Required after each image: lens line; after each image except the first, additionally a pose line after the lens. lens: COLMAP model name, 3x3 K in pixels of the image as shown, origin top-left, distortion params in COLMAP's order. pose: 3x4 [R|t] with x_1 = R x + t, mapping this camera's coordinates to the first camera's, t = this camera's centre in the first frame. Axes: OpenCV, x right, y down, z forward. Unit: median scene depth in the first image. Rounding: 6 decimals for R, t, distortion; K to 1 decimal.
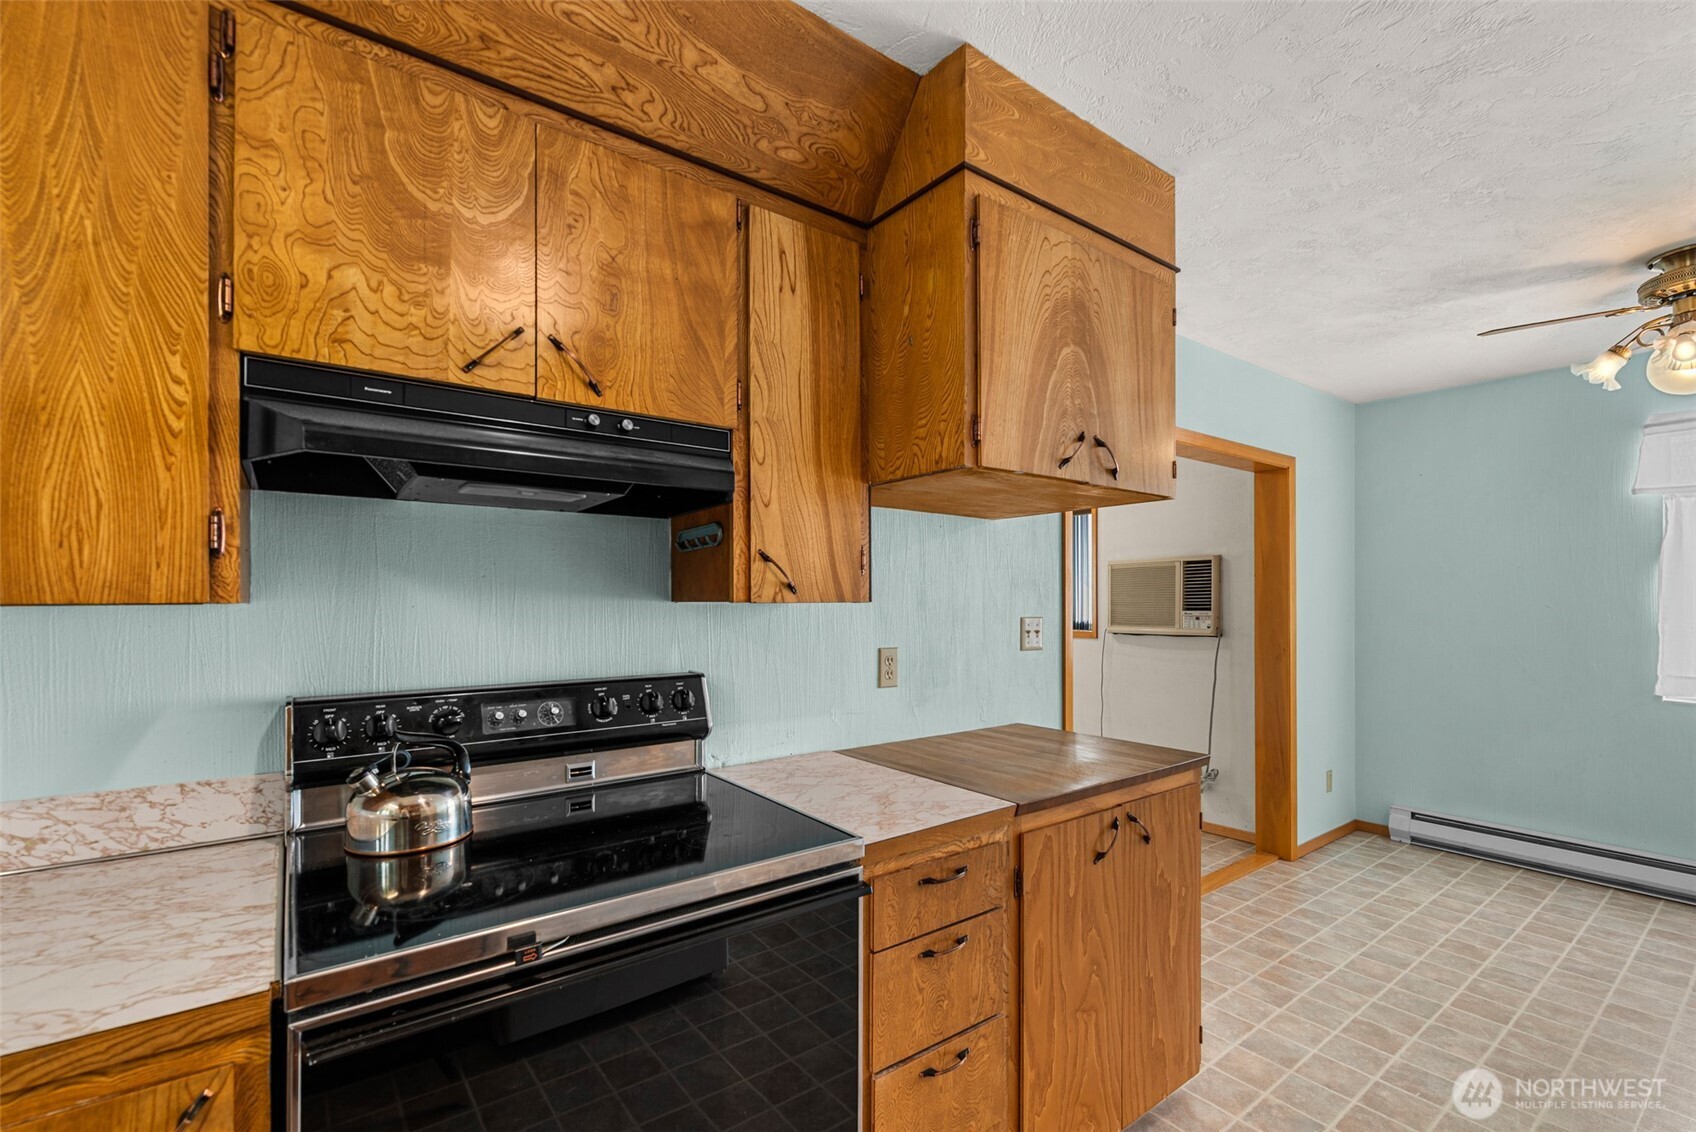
lens RADIAL K [[743.5, 0, 848.7], [0, 743.5, 596.0], [0, 0, 1]] dist [0.000150, -0.000158]
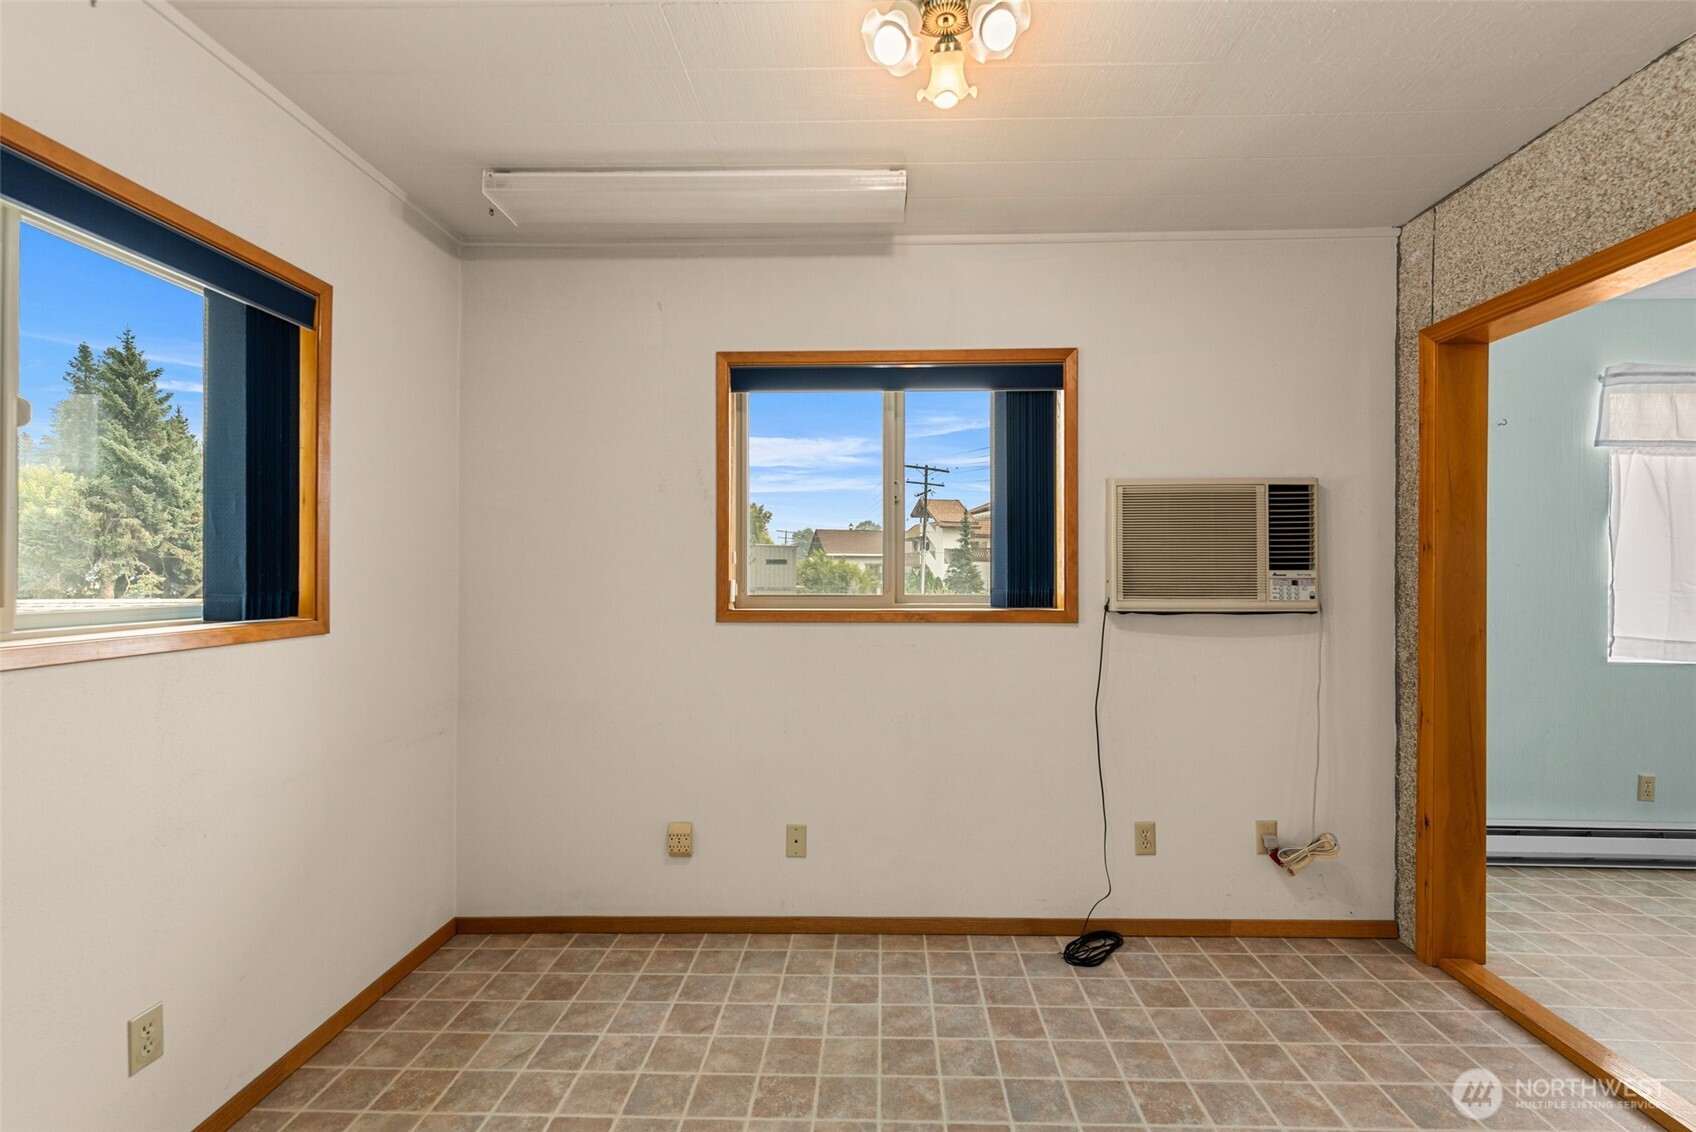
lens RADIAL K [[739.0, 0, 854.7], [0, 739.0, 570.4], [0, 0, 1]] dist [-0.000319, -0.000075]
pose [[0.623219, 0.005301, 0.782029, -0.424874], [-0.011700, 0.999928, 0.002545, 0.046895], [-0.781960, -0.010736, 0.623236, 1.851639]]
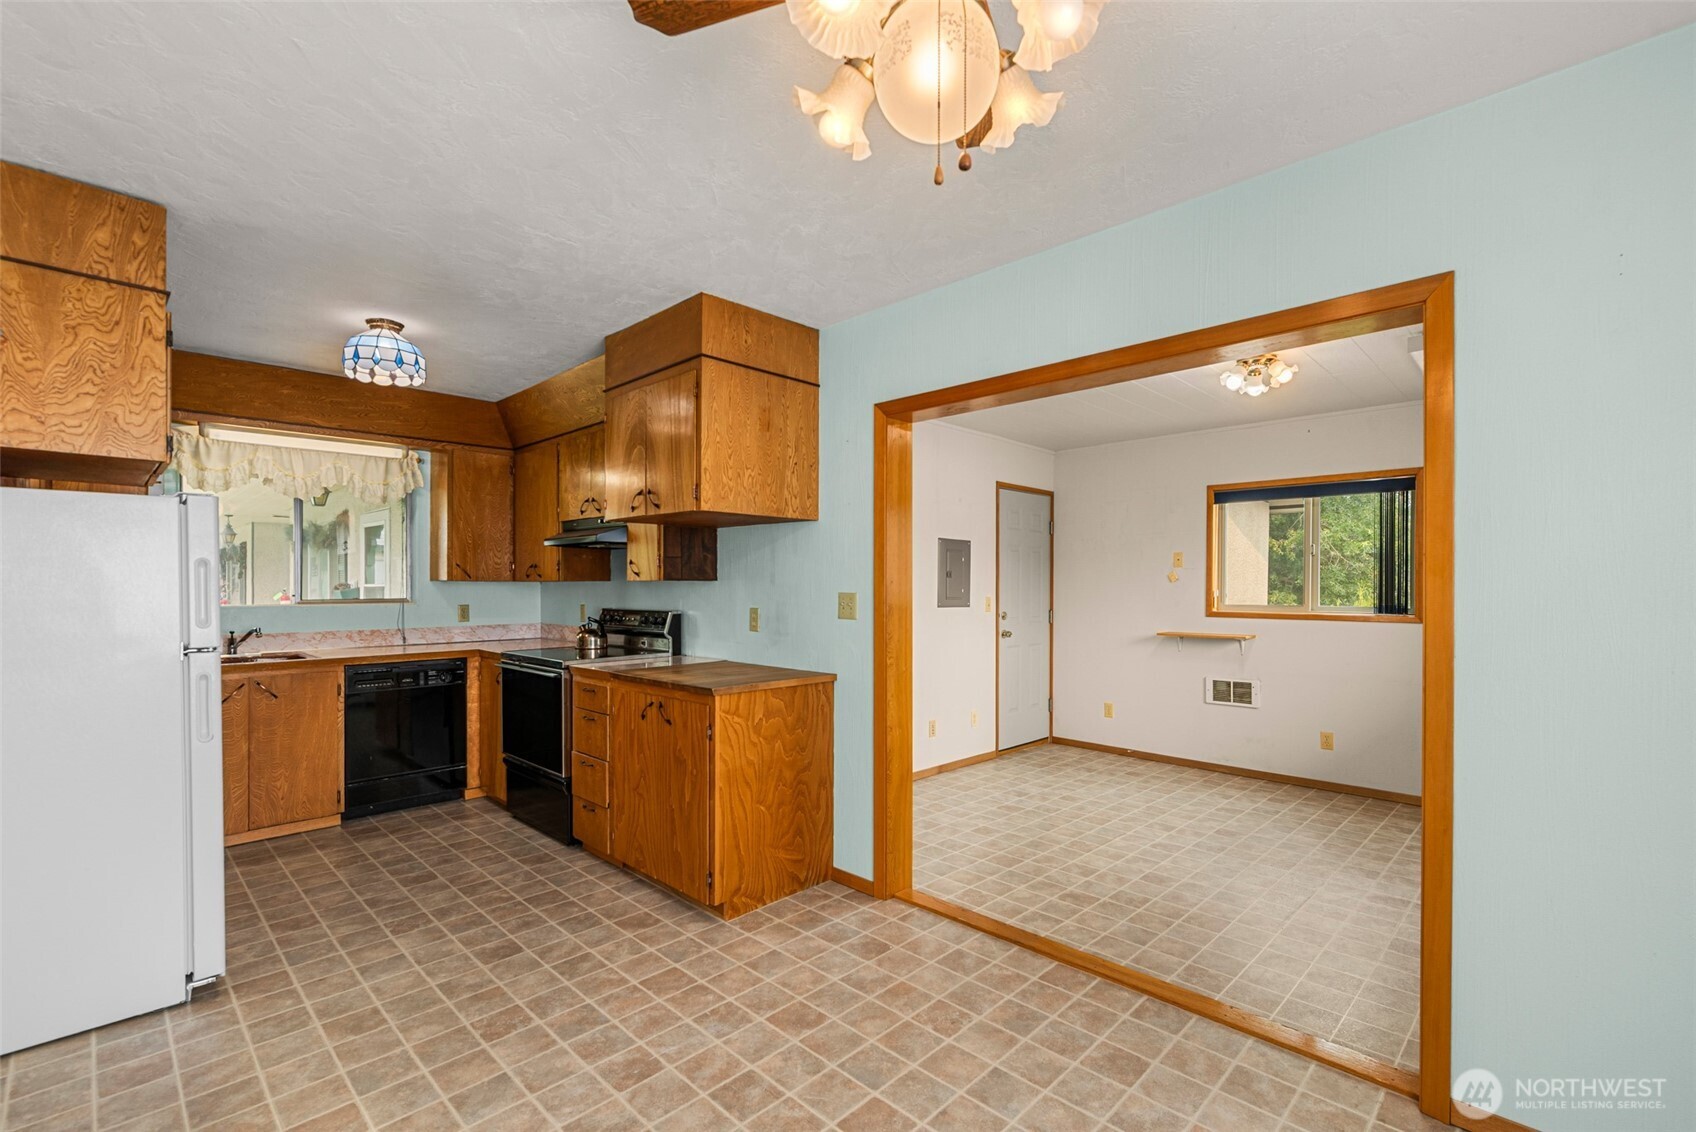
lens RADIAL K [[753.2, 0, 844.9], [0, 753.2, 589.2], [0, 0, 1]] dist [-0.001402, -0.000542]
pose [[0.140674, 0.006709, -0.990033, 1.850809], [0.004570, 0.999962, 0.007426, 0.015988], [0.990045, -0.005569, 0.140638, 1.006677]]
